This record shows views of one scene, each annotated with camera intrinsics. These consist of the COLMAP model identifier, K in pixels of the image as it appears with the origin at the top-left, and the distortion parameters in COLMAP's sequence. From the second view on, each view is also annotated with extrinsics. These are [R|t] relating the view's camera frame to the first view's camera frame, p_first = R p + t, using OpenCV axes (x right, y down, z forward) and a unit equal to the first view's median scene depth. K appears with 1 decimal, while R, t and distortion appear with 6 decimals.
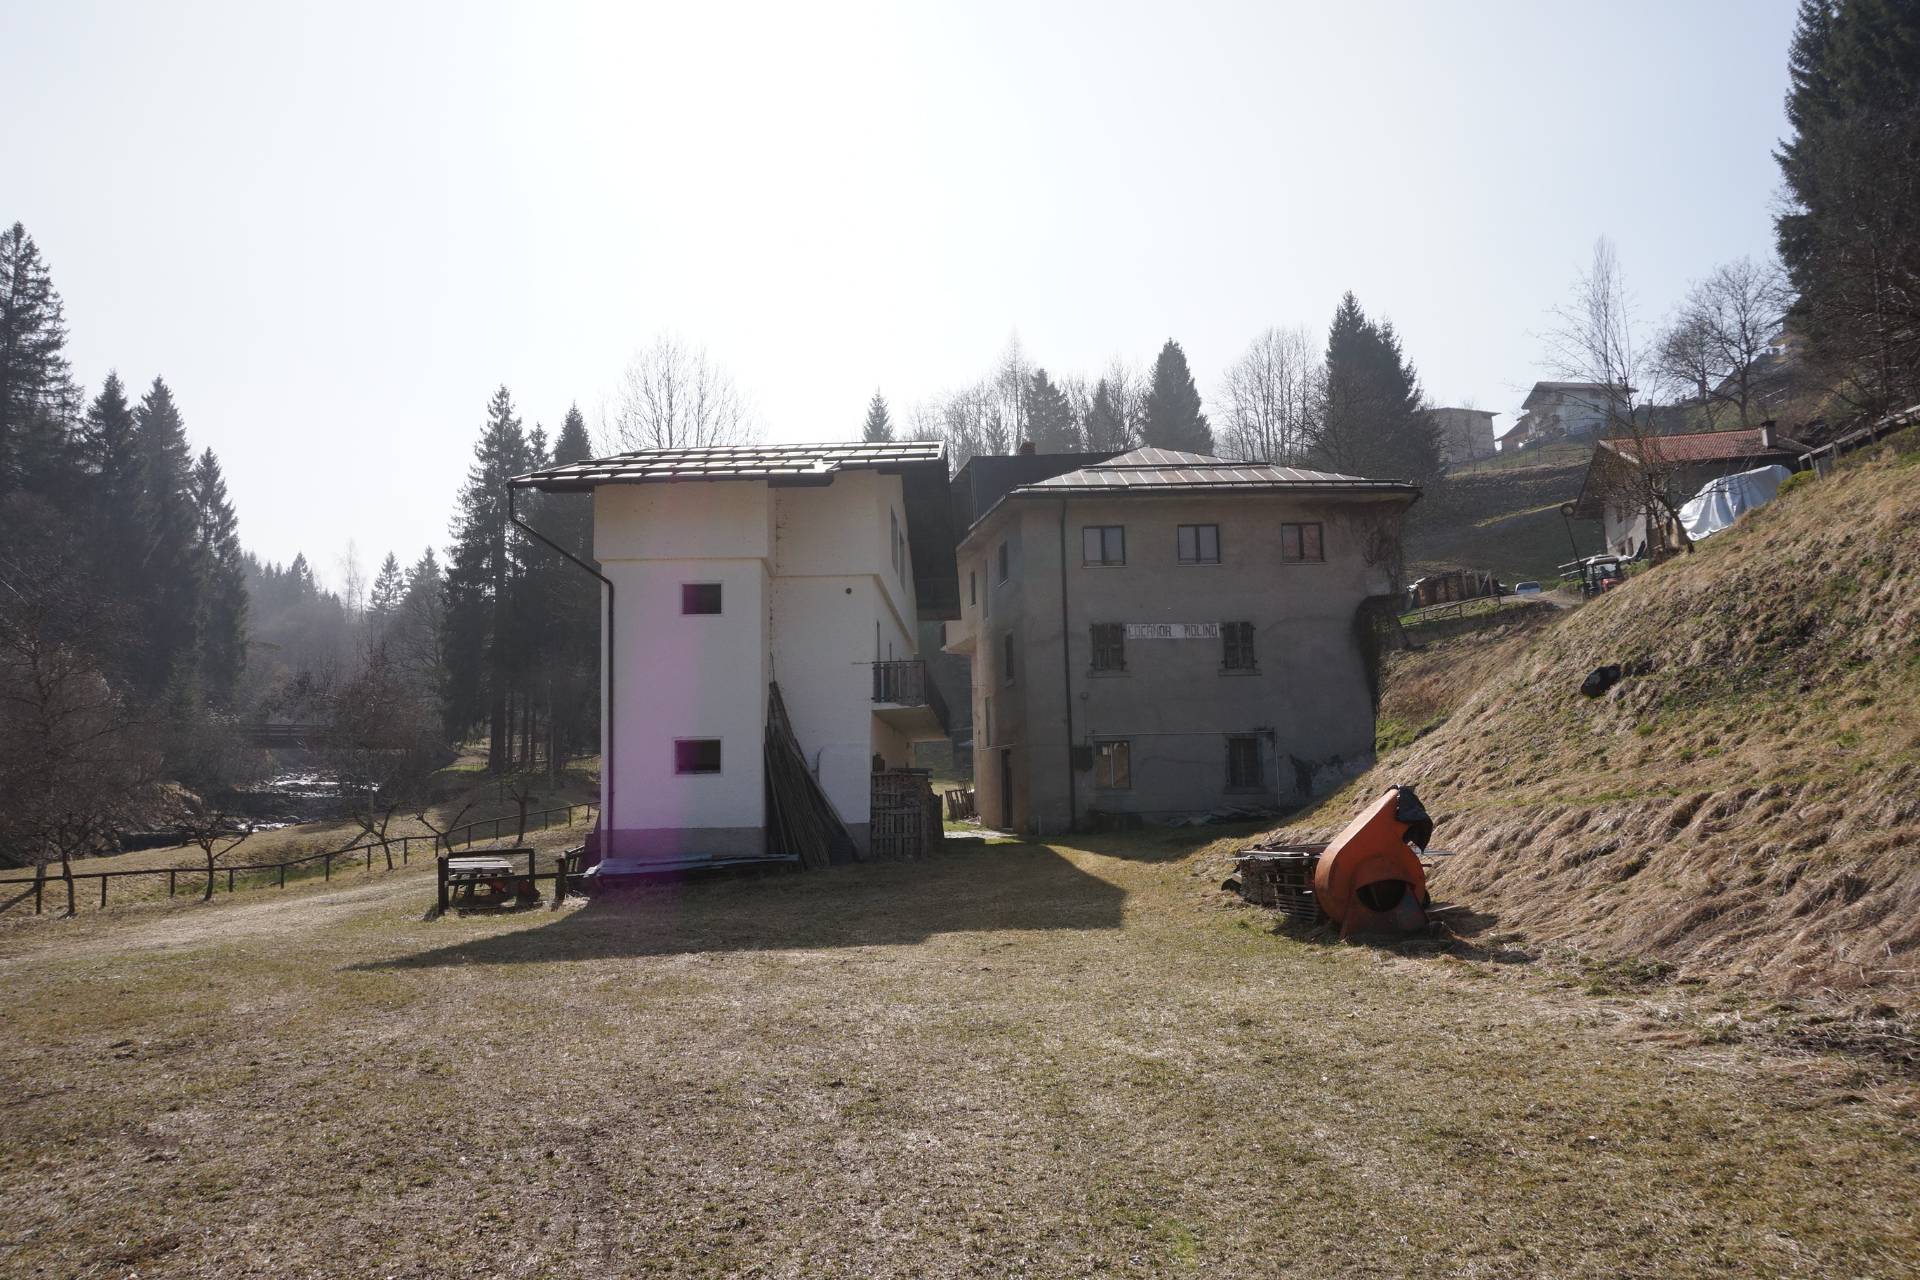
lens RADIAL K [[1318.7, 0, 955.6], [0, 1318.7, 635.2], [0, 0, 1]] dist [-0.034619, 0.004753]
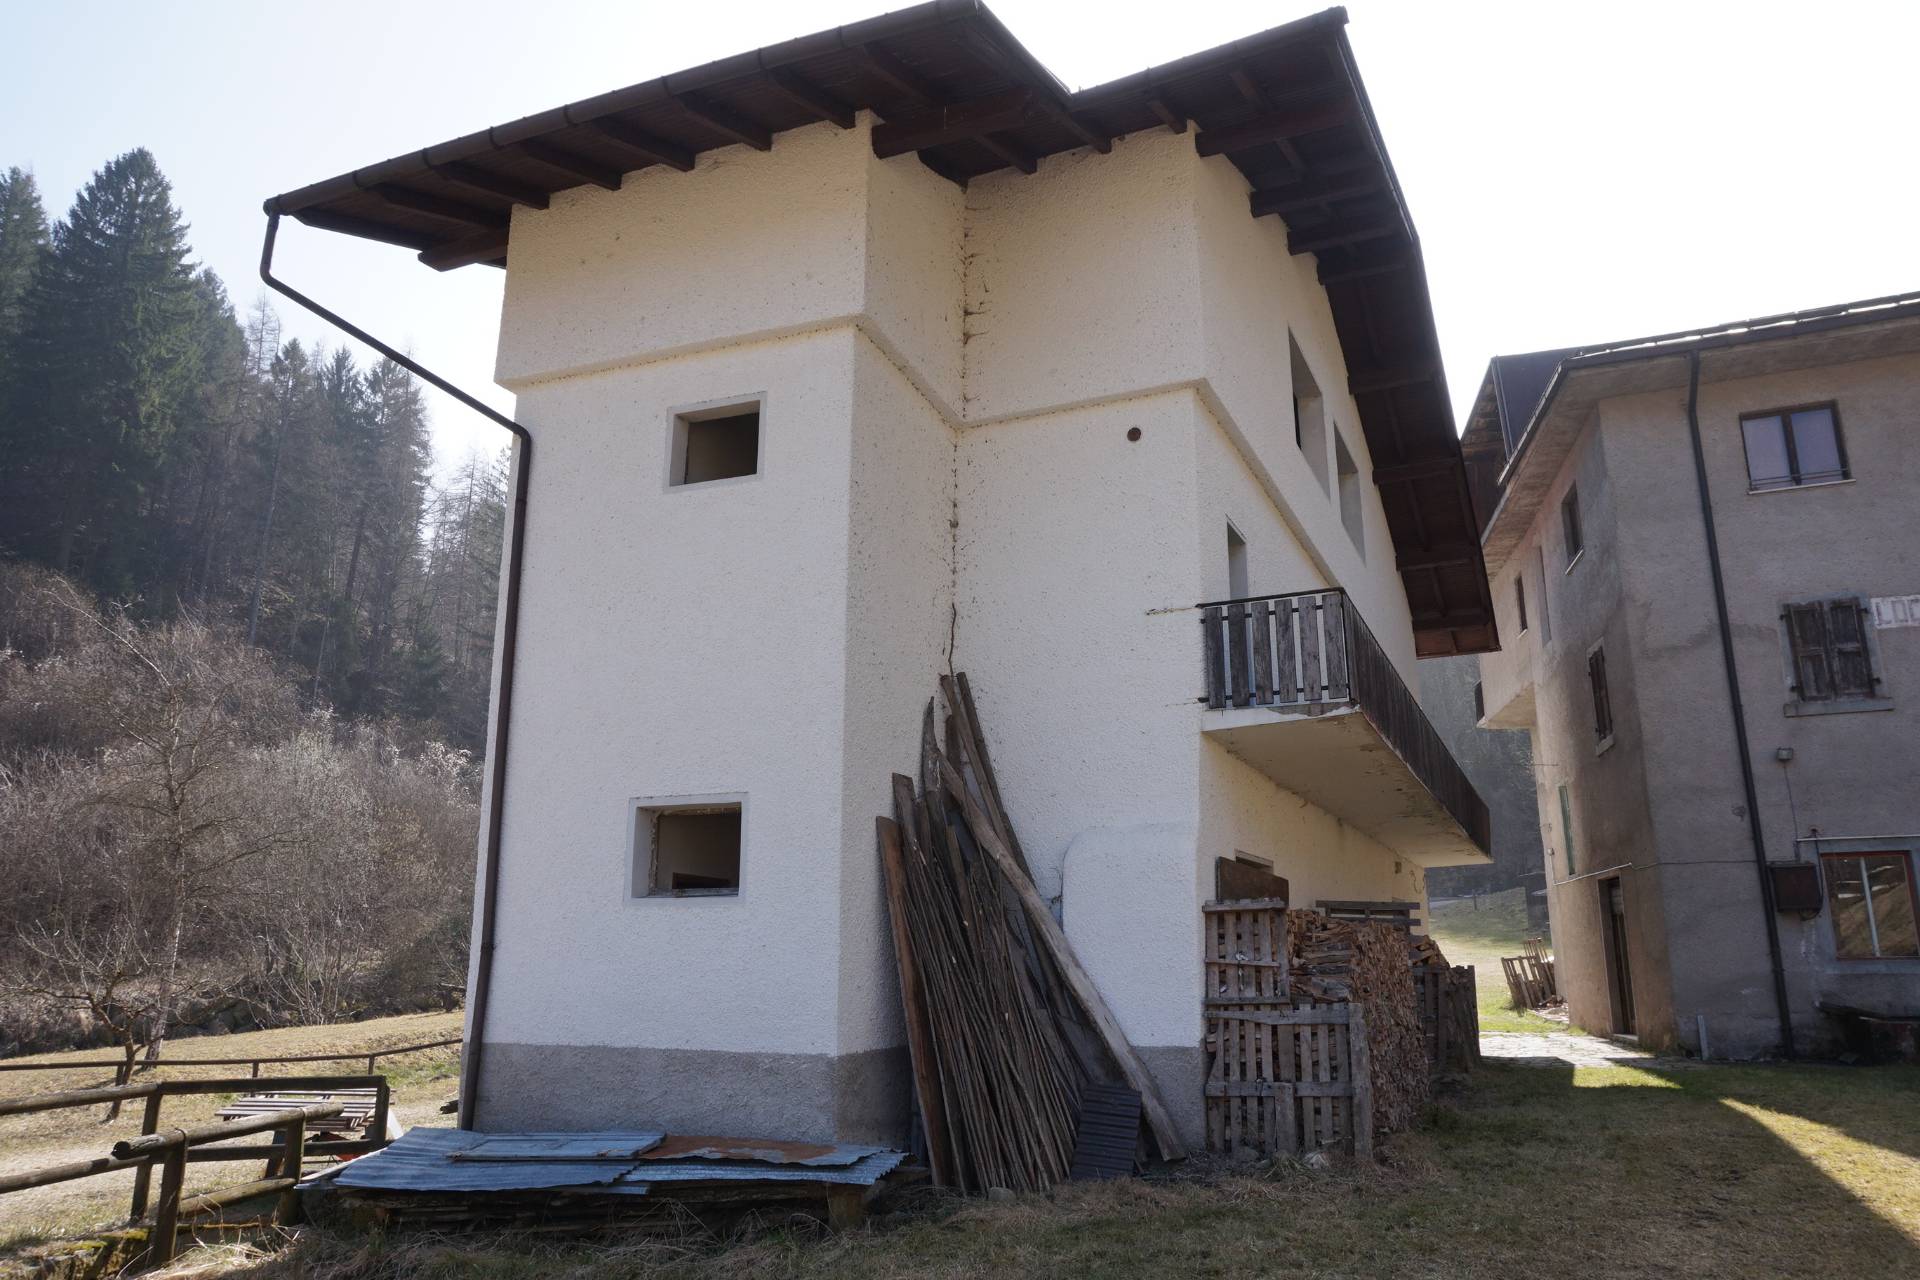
lens RADIAL K [[1306.2, 0, 960.0], [0, 1306.2, 640.0], [0, 0, 1]] dist [-0.045788, 0.033628]
pose [[0.914506, -0.077315, -0.397116, 0.015203], [0.028988, 0.991569, -0.126293, 0.054396], [0.403532, 0.103984, 0.909037, 0.459508]]
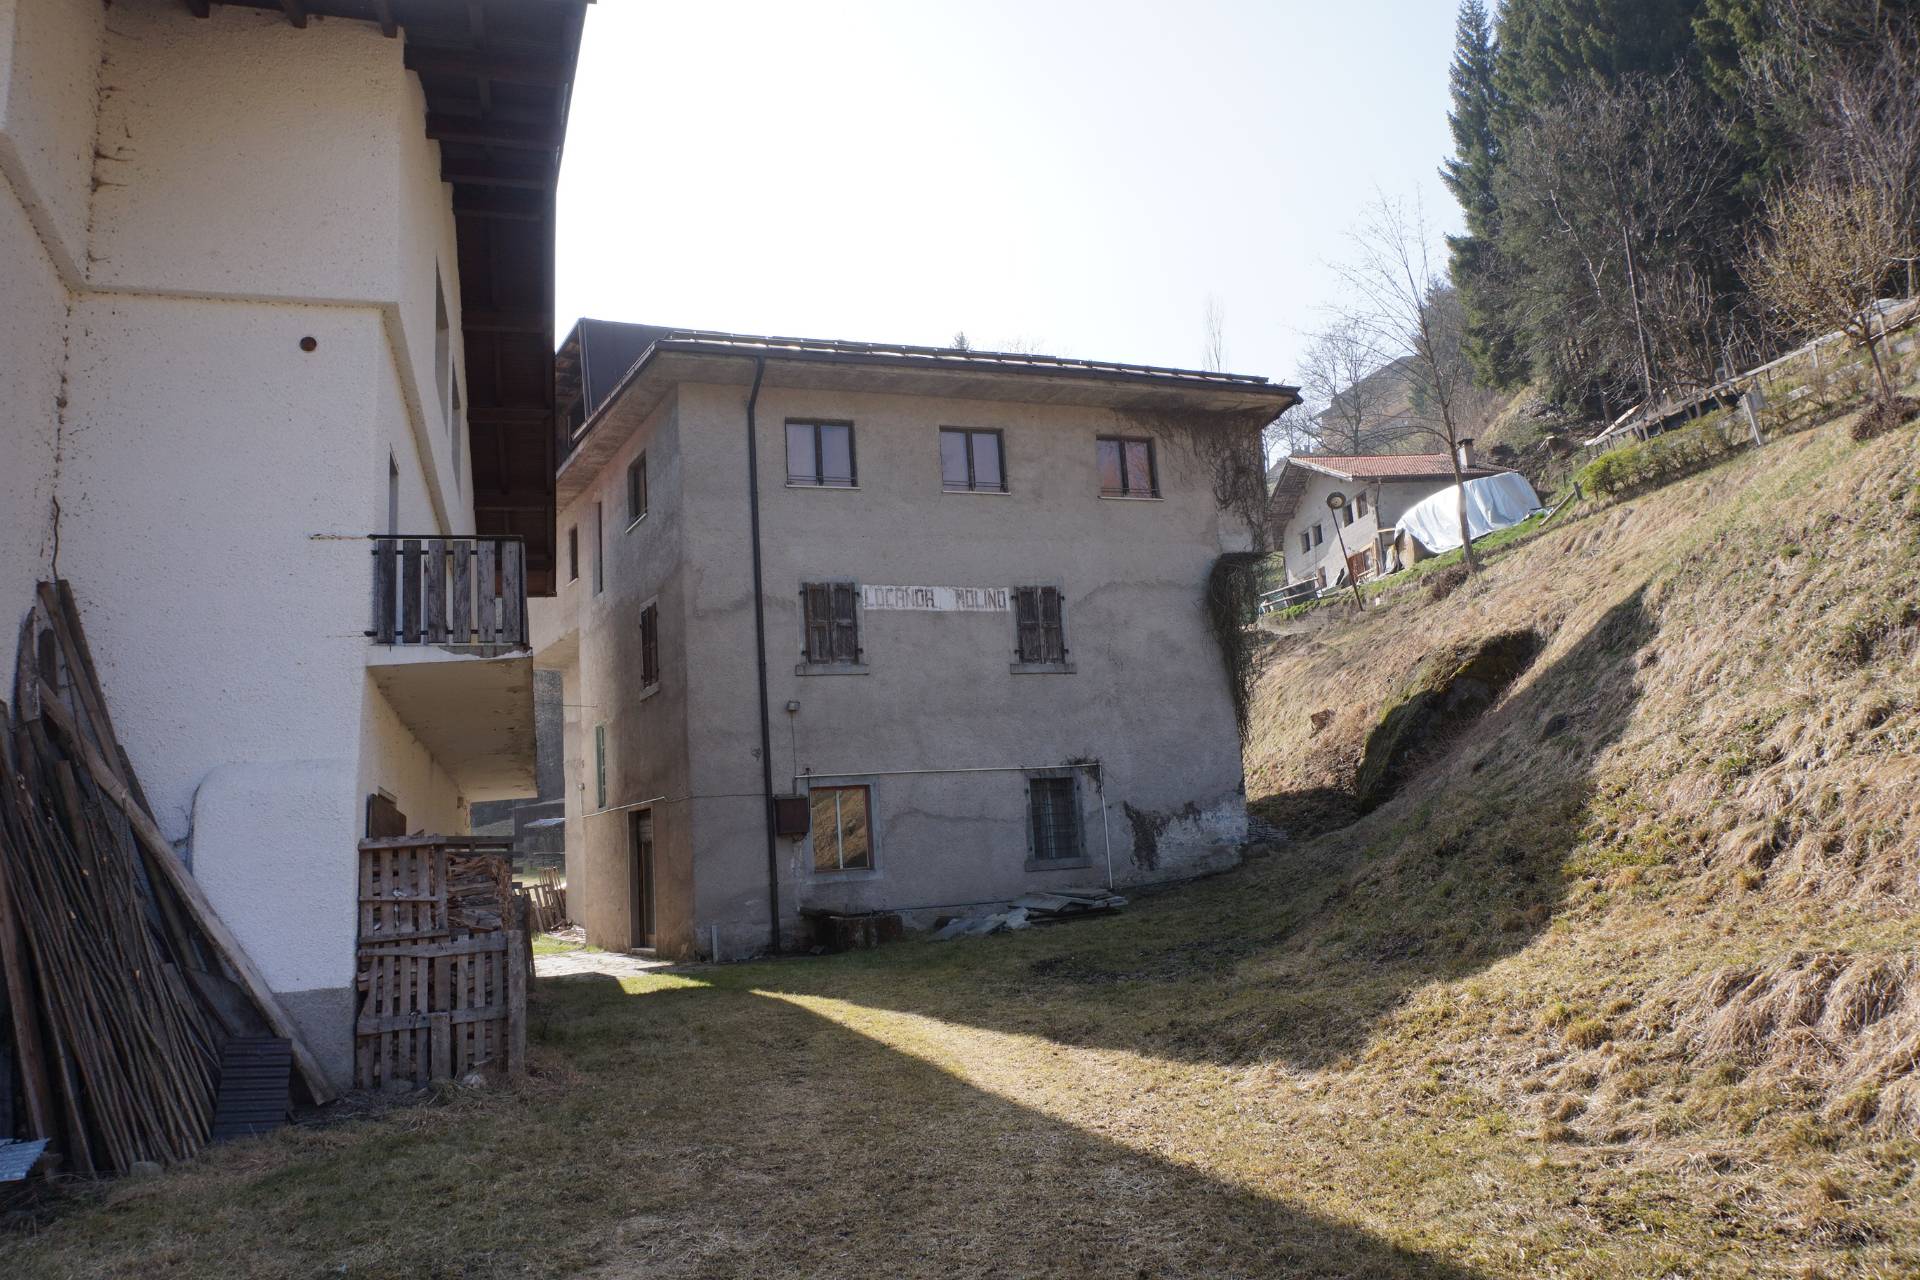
lens RADIAL K [[1318.7, 0, 955.6], [0, 1318.7, 635.2], [0, 0, 1]] dist [-0.034619, 0.004753]
pose [[0.945494, 0.015601, 0.325264, -0.020255], [0.005992, 0.997849, -0.065277, 0.052327], [-0.325583, 0.063668, 0.943367, 0.439440]]
